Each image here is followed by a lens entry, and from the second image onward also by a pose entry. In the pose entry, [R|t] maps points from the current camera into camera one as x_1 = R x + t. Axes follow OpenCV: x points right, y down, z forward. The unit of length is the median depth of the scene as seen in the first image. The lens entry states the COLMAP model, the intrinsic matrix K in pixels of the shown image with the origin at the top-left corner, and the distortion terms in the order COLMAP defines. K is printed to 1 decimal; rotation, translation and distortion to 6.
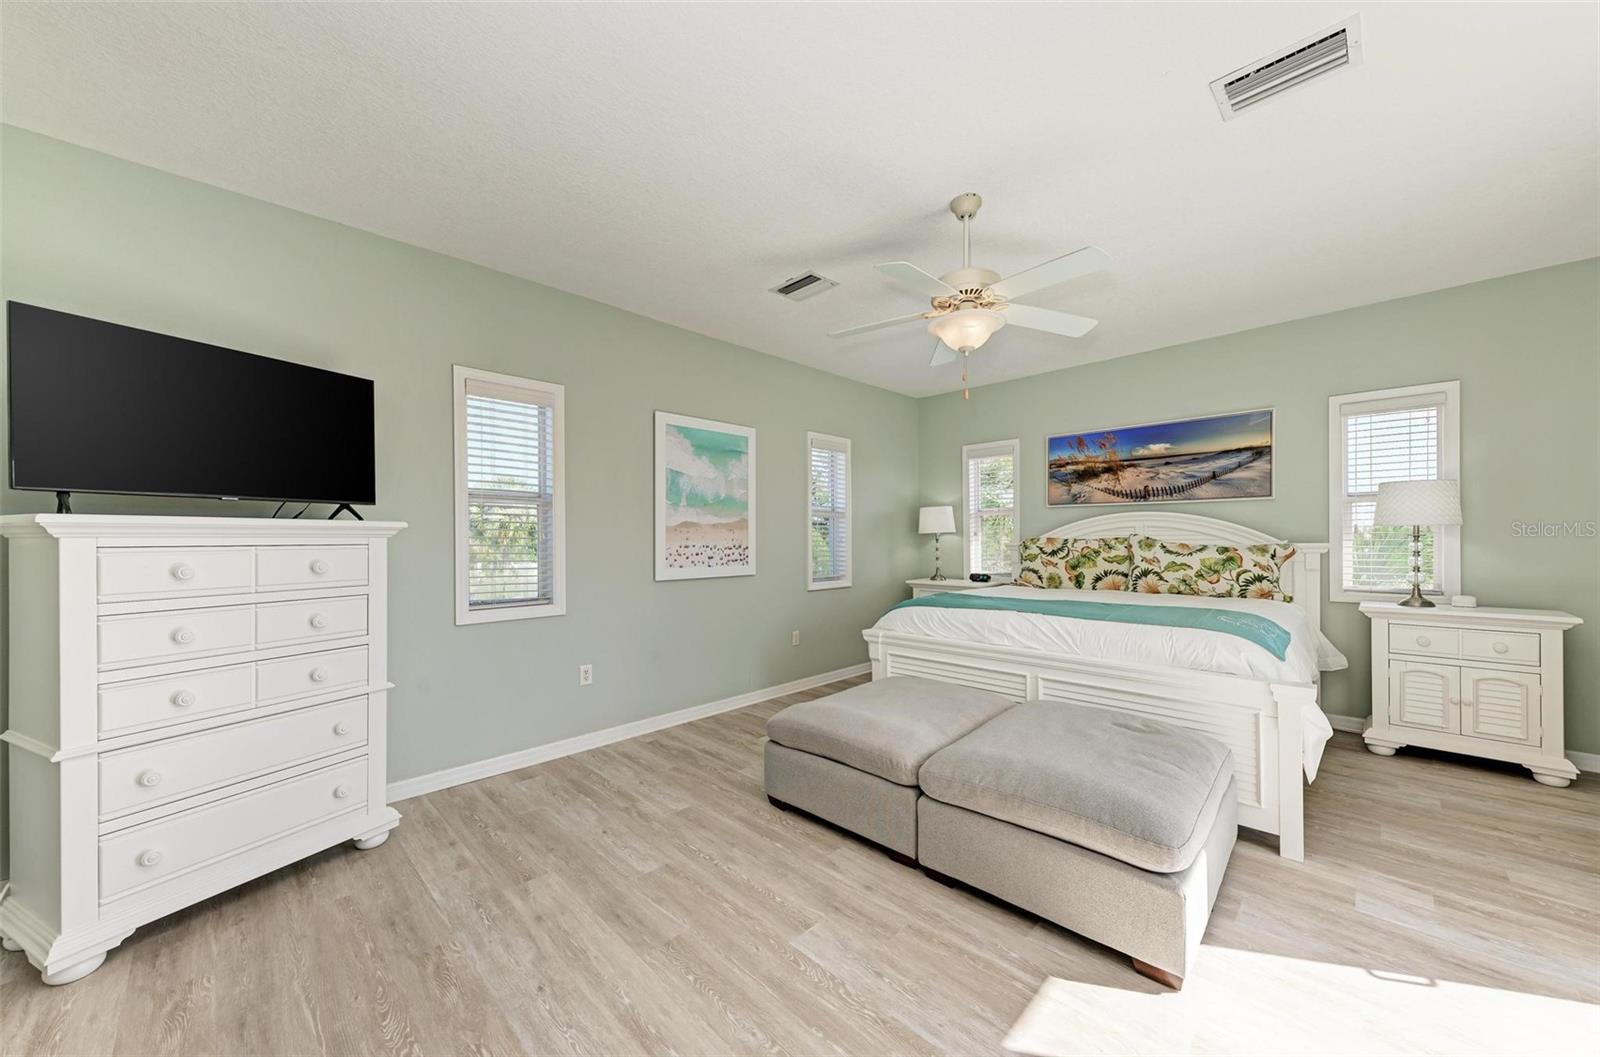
lens RADIAL K [[566.6, 0, 815.0], [0, 566.6, 535.8], [0, 0, 1]] dist [0.000689, 0.000071]
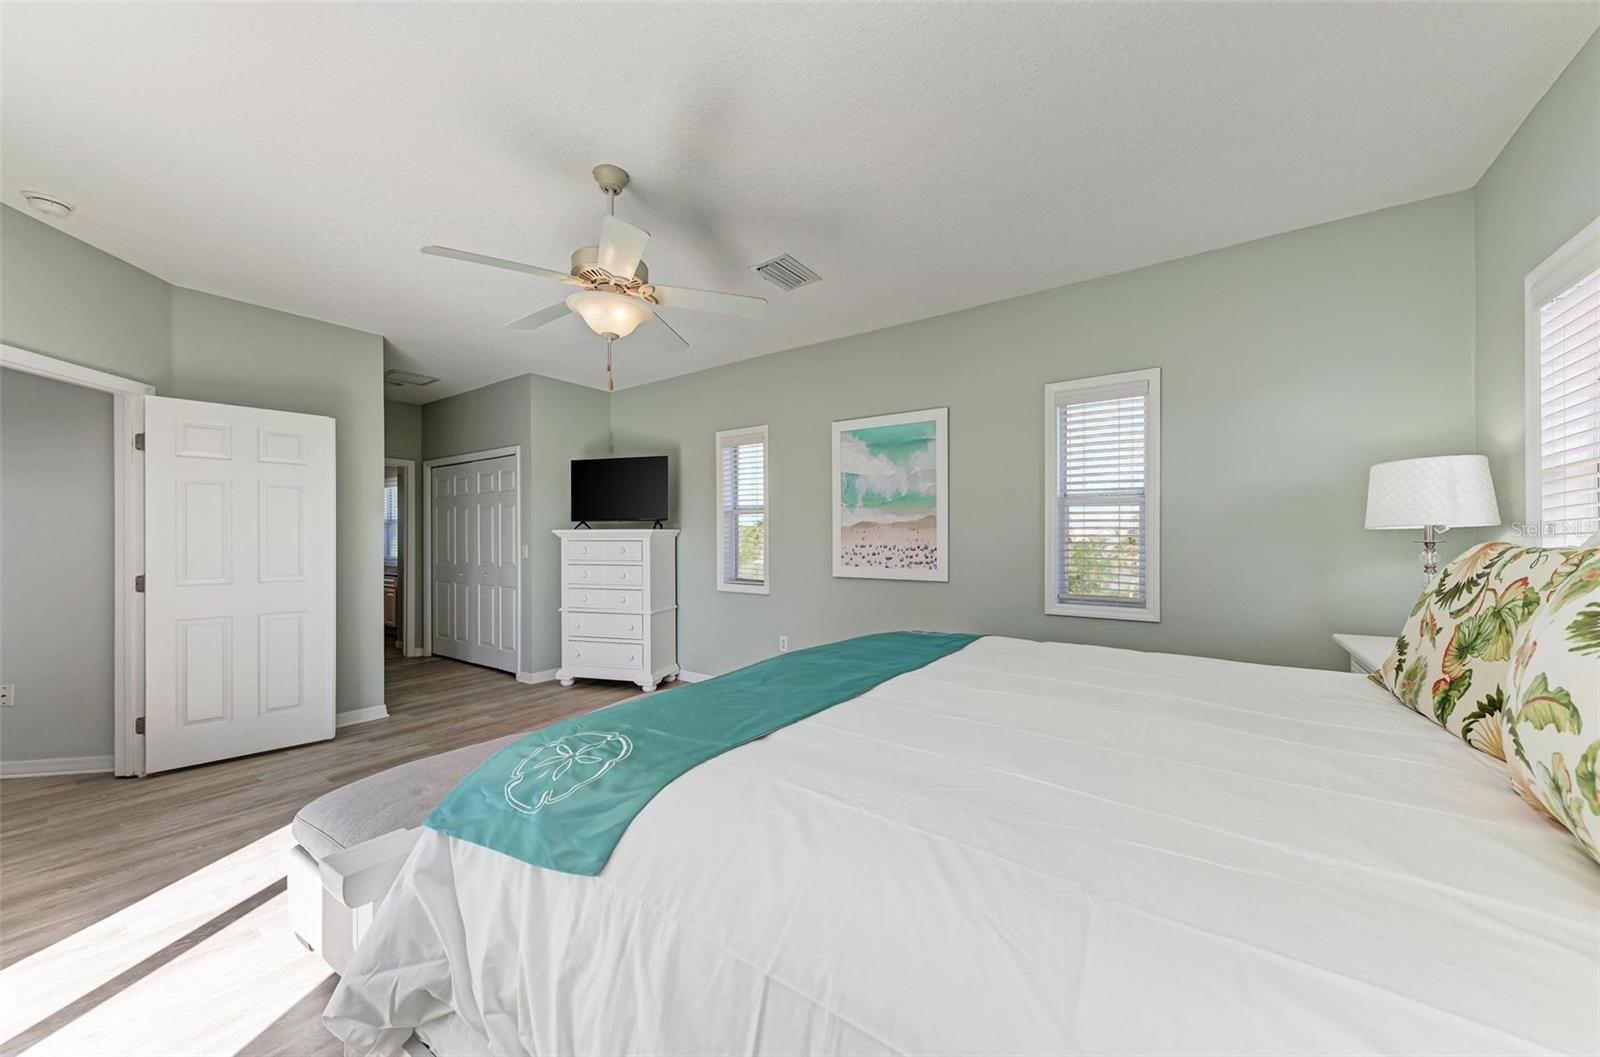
lens RADIAL K [[566.6, 0, 815.4], [0, 566.6, 535.5], [0, 0, 1]] dist [0.000689, 0.000071]
pose [[0.166448, -0.004475, -0.986040, 0.753441], [0.000810, 0.999990, -0.004401, 0.004105], [0.986050, -0.000066, 0.166450, 0.733773]]
